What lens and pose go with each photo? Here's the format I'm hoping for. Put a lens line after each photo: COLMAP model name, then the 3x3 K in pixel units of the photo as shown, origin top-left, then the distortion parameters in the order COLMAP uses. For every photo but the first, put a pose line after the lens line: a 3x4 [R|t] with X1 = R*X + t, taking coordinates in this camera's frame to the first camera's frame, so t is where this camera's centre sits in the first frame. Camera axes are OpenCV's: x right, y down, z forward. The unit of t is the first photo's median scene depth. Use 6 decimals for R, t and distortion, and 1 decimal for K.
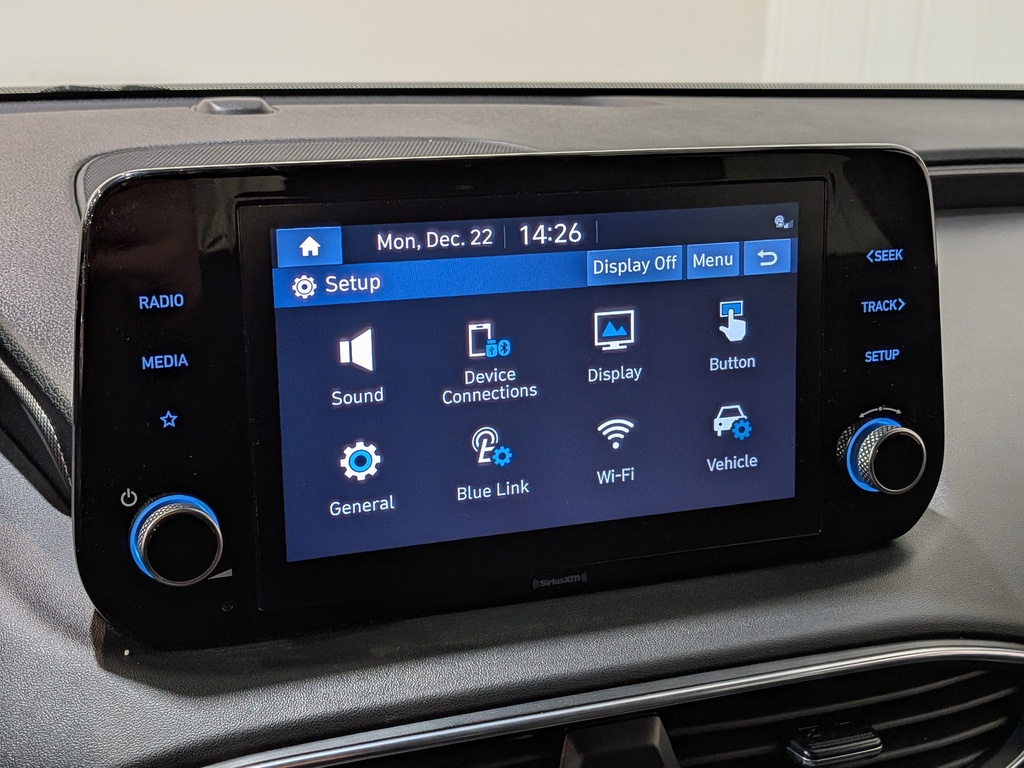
lens RADIAL K [[1545.0, 0, 490.7], [0, 1545.0, 377.7], [0, 0, 1]] dist [0.059795, 0.000000]
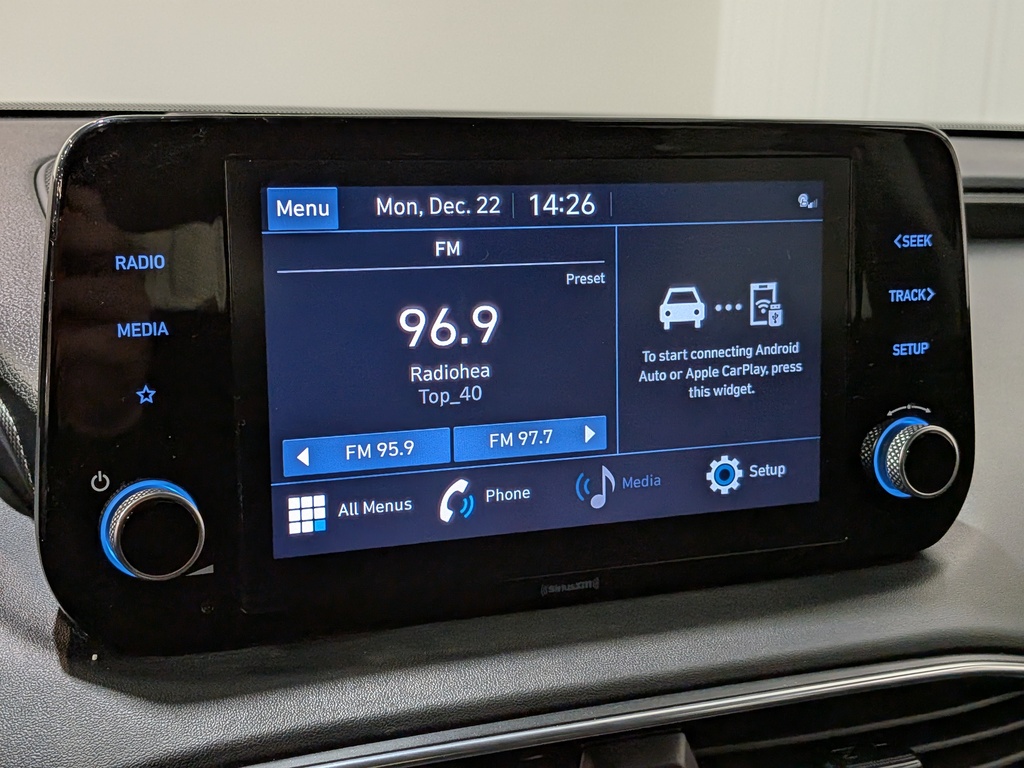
lens RADIAL K [[1545.0, 0, 477.5], [0, 1545.0, 383.8], [0, 0, 1]] dist [0.059795, 0.000000]
pose [[0.999510, 0.002878, 0.031167, -0.040339], [-0.001092, 0.998365, -0.057145, 0.066751], [-0.031281, 0.057083, 0.997879, 0.088918]]
